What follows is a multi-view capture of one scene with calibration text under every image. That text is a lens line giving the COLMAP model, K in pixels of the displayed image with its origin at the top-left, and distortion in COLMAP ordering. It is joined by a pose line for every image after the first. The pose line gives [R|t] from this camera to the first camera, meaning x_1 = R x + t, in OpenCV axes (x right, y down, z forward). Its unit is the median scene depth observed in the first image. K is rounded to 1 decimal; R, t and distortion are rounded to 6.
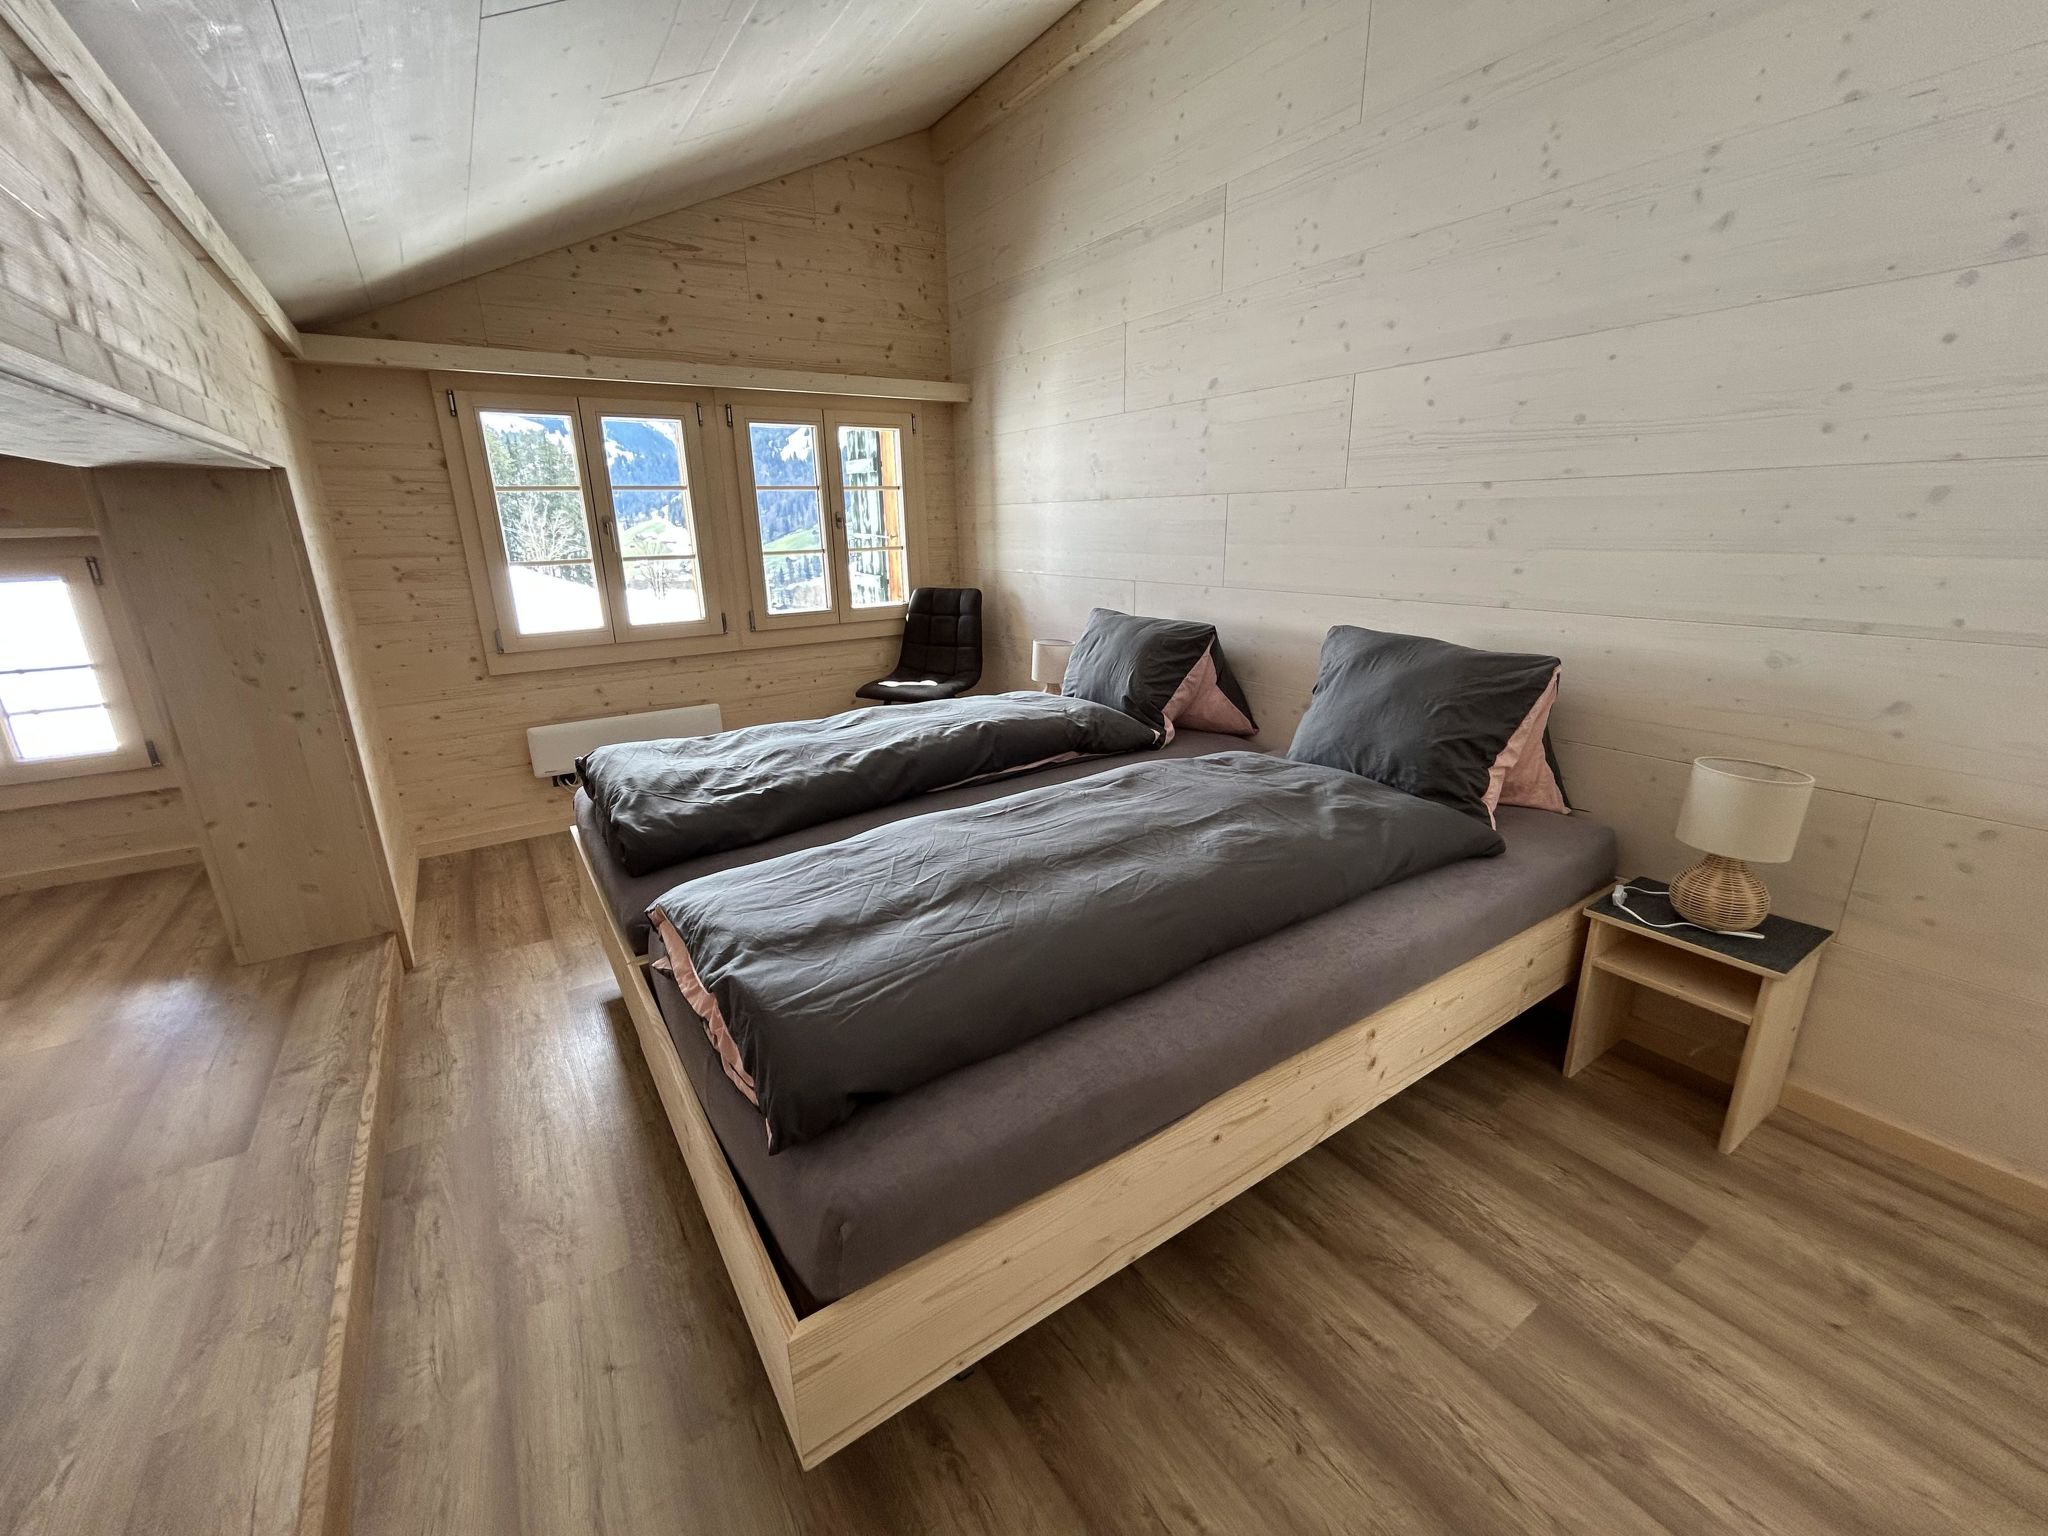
lens RADIAL K [[836.4, 0, 1037.3], [0, 836.4, 772.3], [0, 0, 1]] dist [-0.002632, 0.001270]
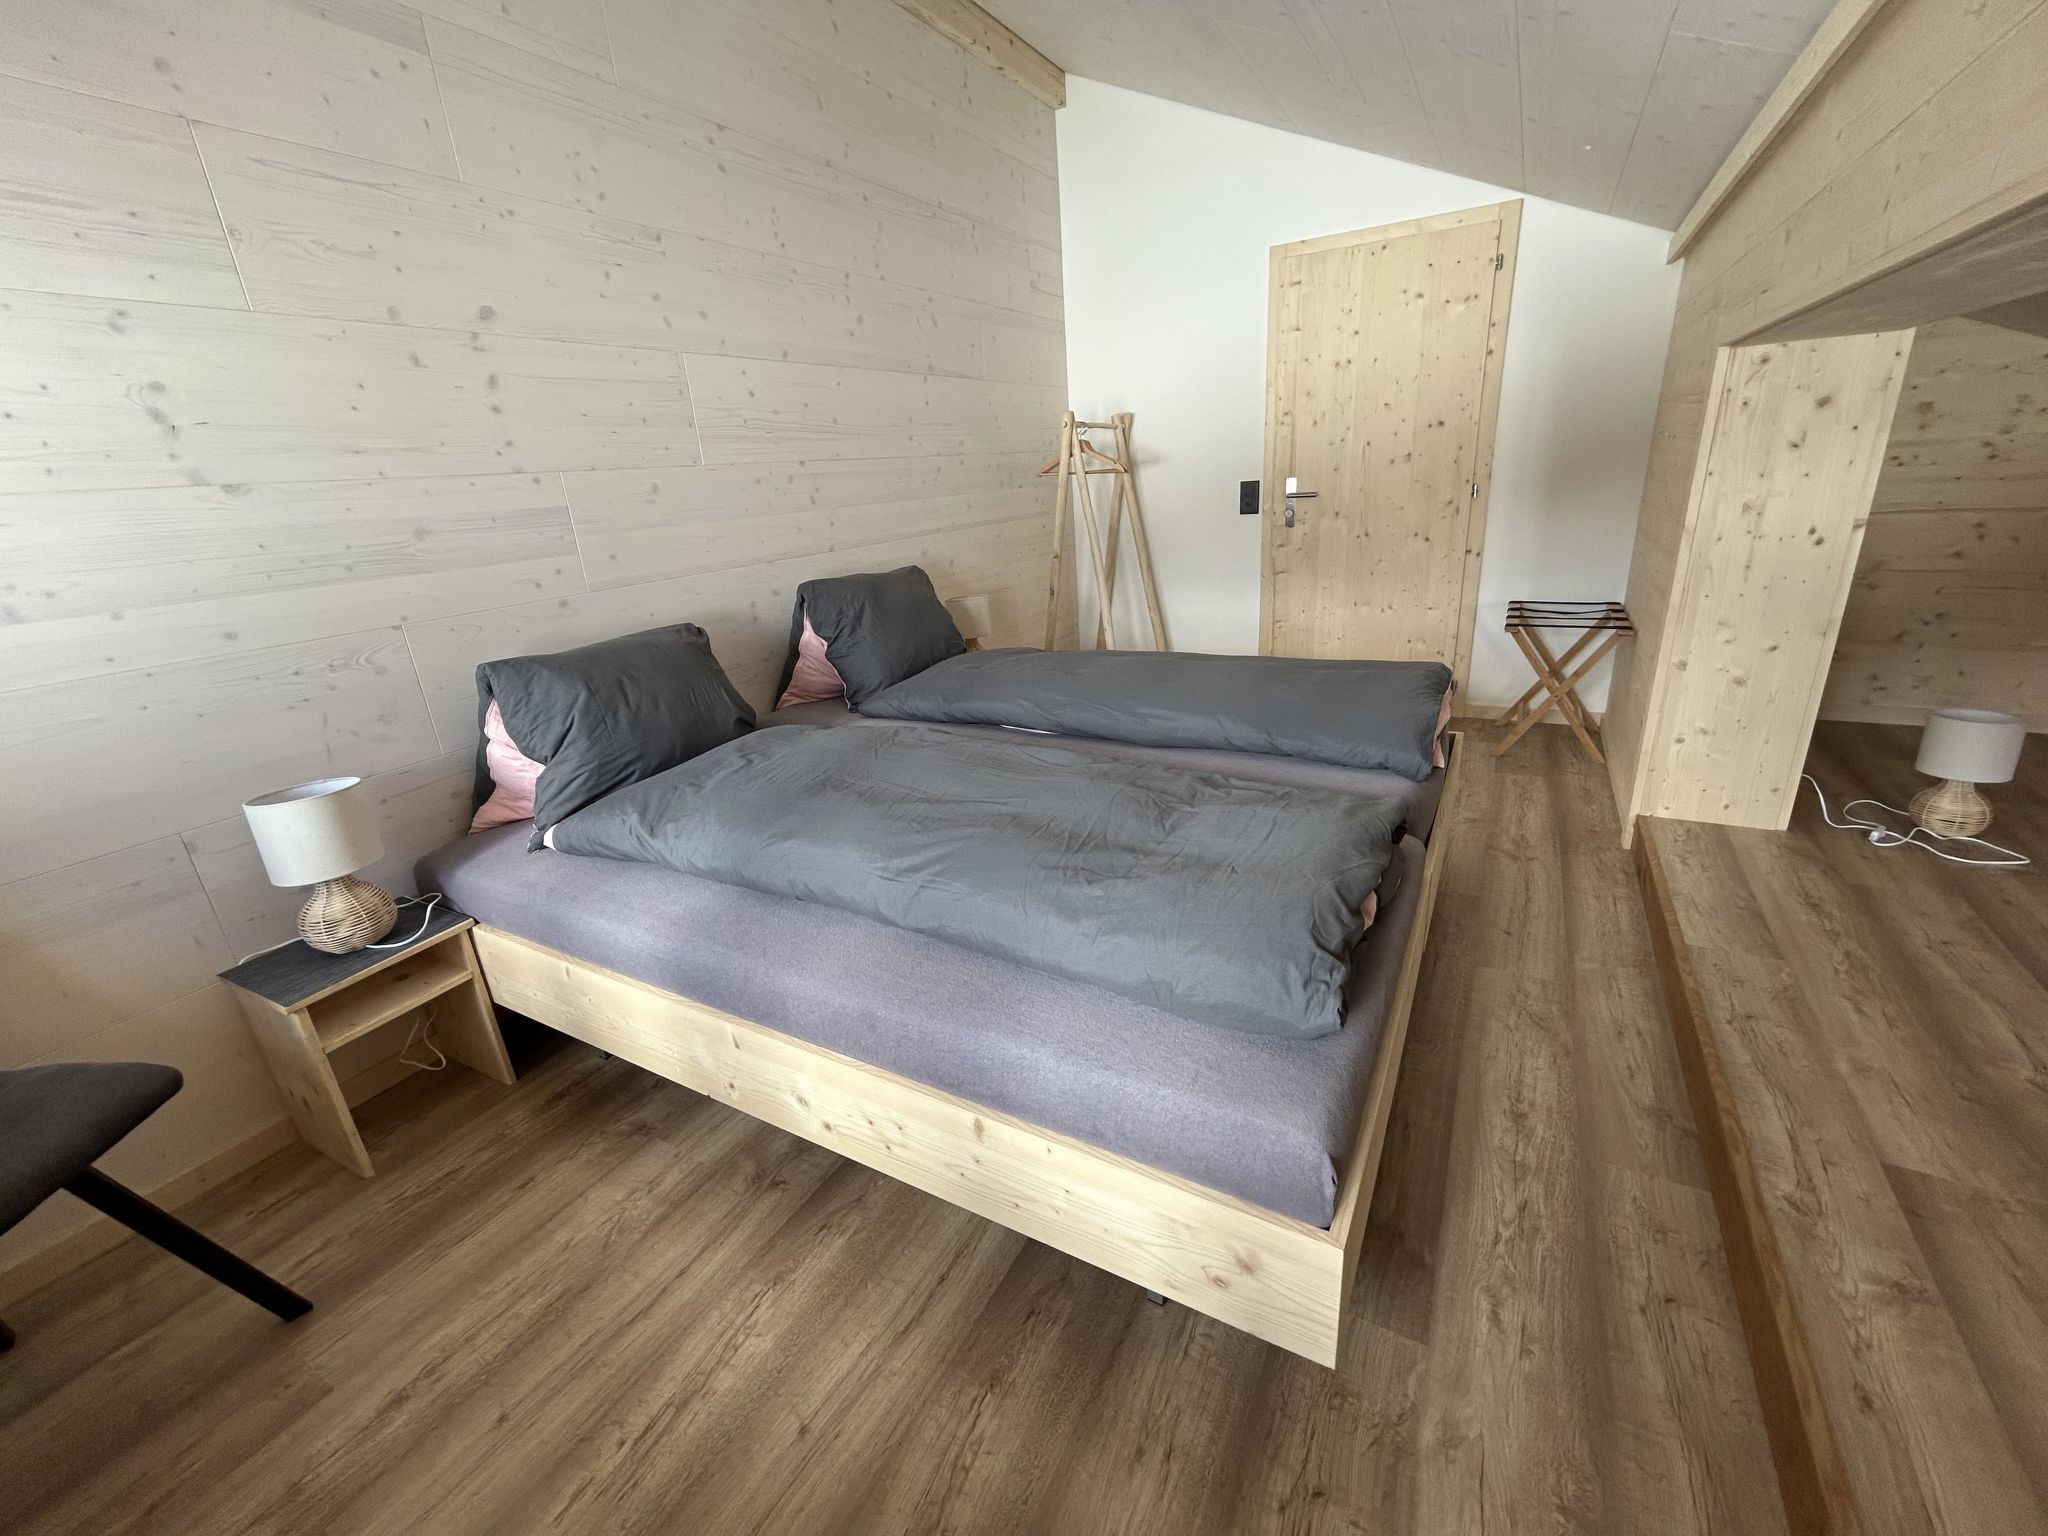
lens RADIAL K [[836.4, 0, 1025.5], [0, 836.4, 773.9], [0, 0, 1]] dist [-0.002632, 0.001270]
pose [[-0.441511, -0.250684, 0.861525, -0.874945], [0.344978, 0.838945, 0.420906, -0.355640], [-0.828287, 0.483042, -0.283923, 1.283686]]
